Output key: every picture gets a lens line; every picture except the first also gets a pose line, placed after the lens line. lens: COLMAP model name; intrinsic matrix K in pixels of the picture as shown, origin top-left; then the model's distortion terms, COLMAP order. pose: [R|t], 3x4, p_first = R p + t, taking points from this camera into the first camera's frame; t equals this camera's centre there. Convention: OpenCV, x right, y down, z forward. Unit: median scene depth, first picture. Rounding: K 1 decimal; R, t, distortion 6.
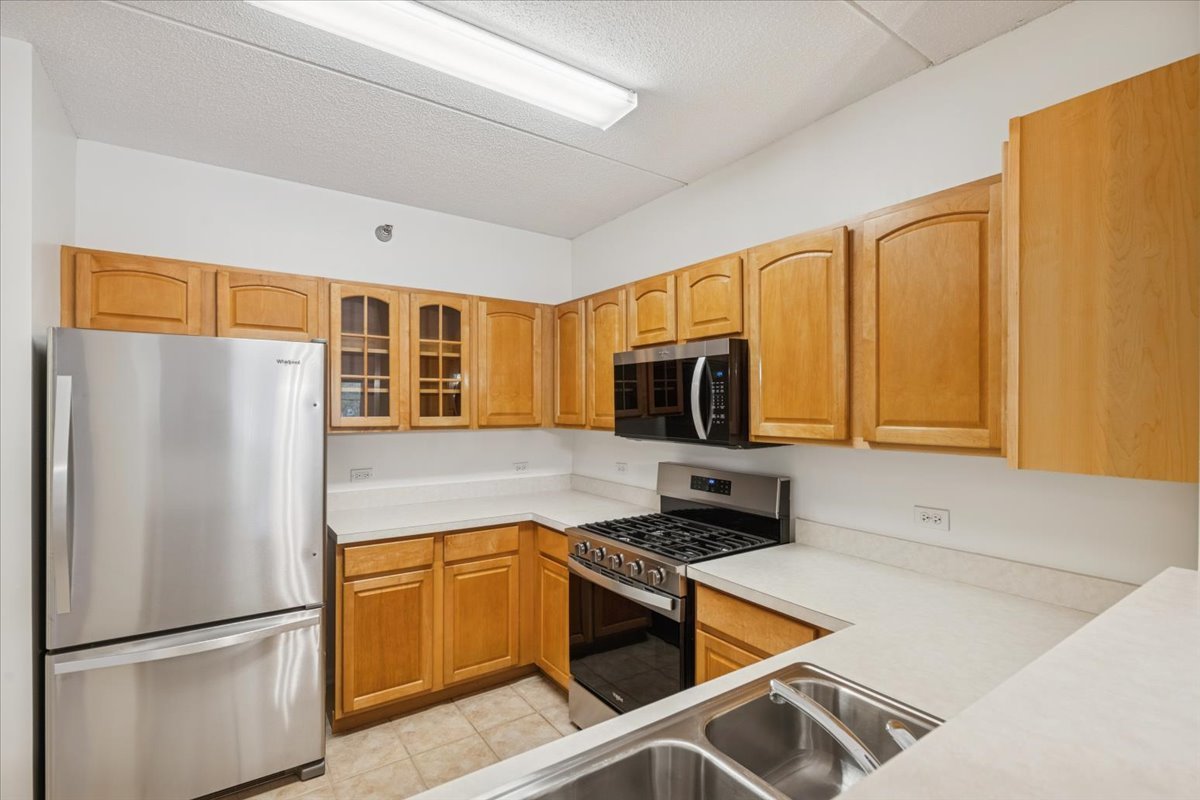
lens RADIAL K [[554.8, 0, 600.0], [0, 554.8, 400.0], [0, 0, 1]] dist [-0.001538, -0.000215]
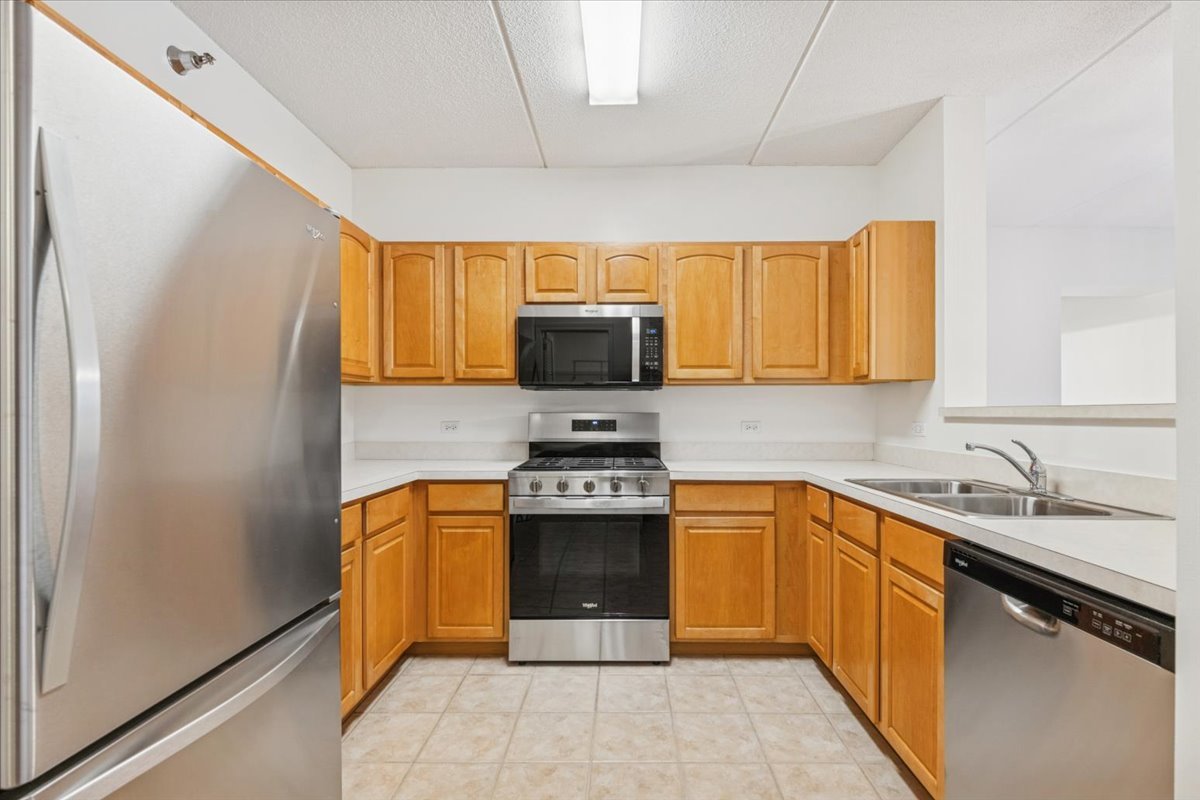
lens RADIAL K [[536.7, 0, 618.5], [0, 536.7, 406.5], [0, 0, 1]] dist [0.010973, -0.000082]
pose [[0.574286, 0.008436, 0.818612, -0.796931], [-0.007367, 0.999960, -0.005137, 0.126540], [-0.818622, -0.003081, 0.574325, 0.301897]]
